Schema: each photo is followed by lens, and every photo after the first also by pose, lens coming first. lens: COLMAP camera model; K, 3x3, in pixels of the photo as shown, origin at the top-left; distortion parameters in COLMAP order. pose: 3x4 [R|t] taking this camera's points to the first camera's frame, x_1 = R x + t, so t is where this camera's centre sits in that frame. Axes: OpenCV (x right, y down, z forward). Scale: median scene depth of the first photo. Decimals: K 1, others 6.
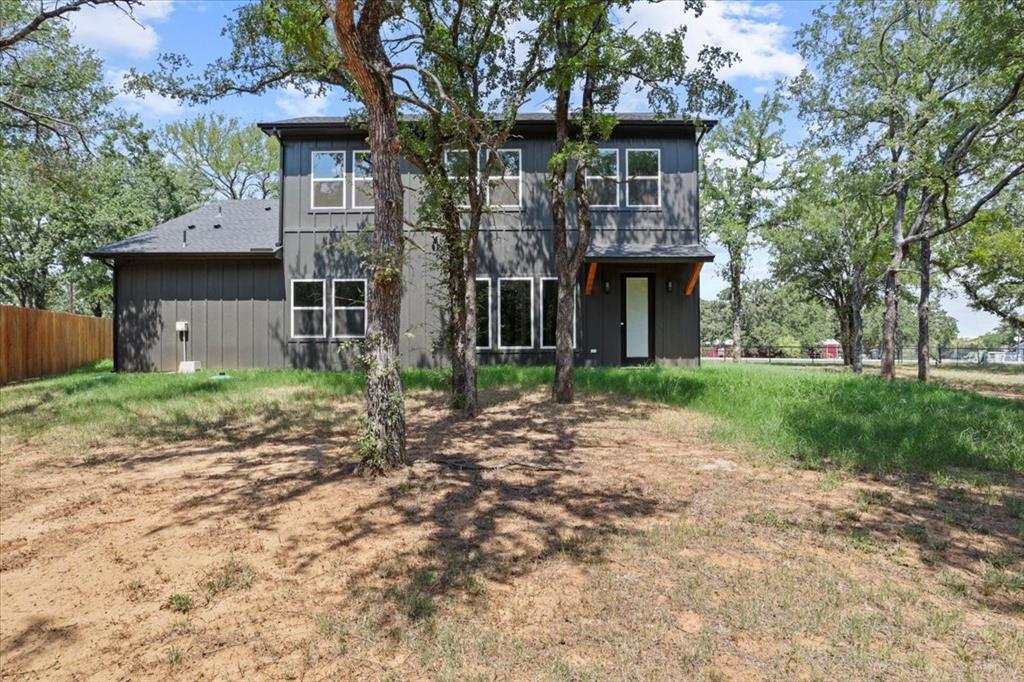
lens RADIAL K [[529.7, 0, 511.8], [0, 529.7, 341.0], [0, 0, 1]] dist [-0.031581, 0.001853]
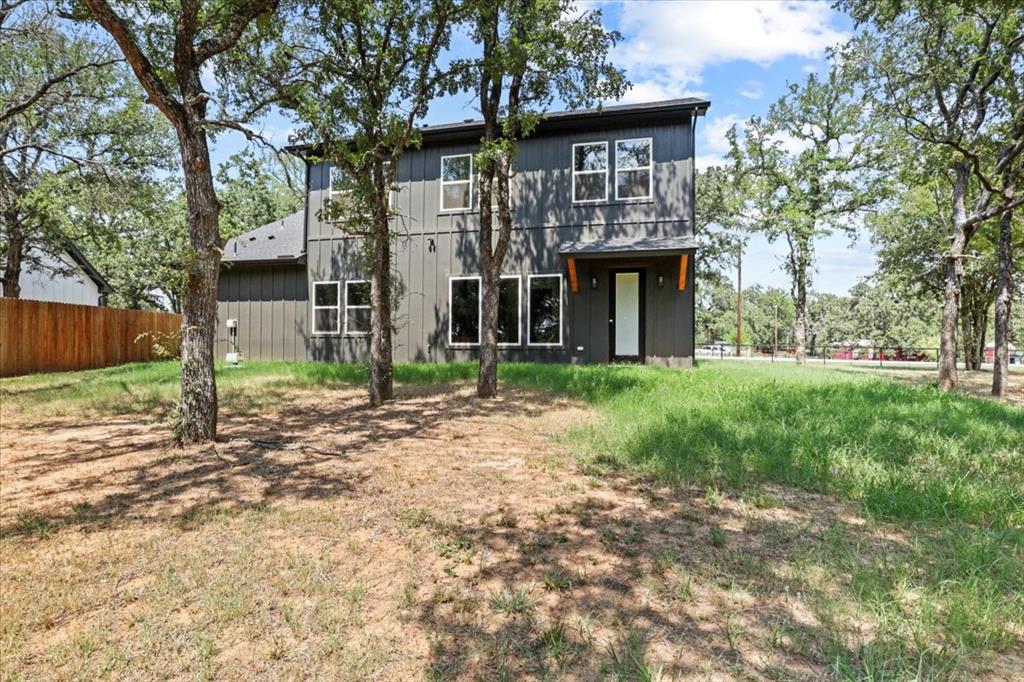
lens RADIAL K [[520.0, 0, 513.8], [0, 520.0, 339.2], [0, 0, 1]] dist [-0.035499, 0.006310]
pose [[0.967140, 0.007602, -0.254130, 0.282460], [-0.007918, 0.999969, -0.000220, 0.003133], [0.254121, 0.002225, 0.967170, 0.032697]]
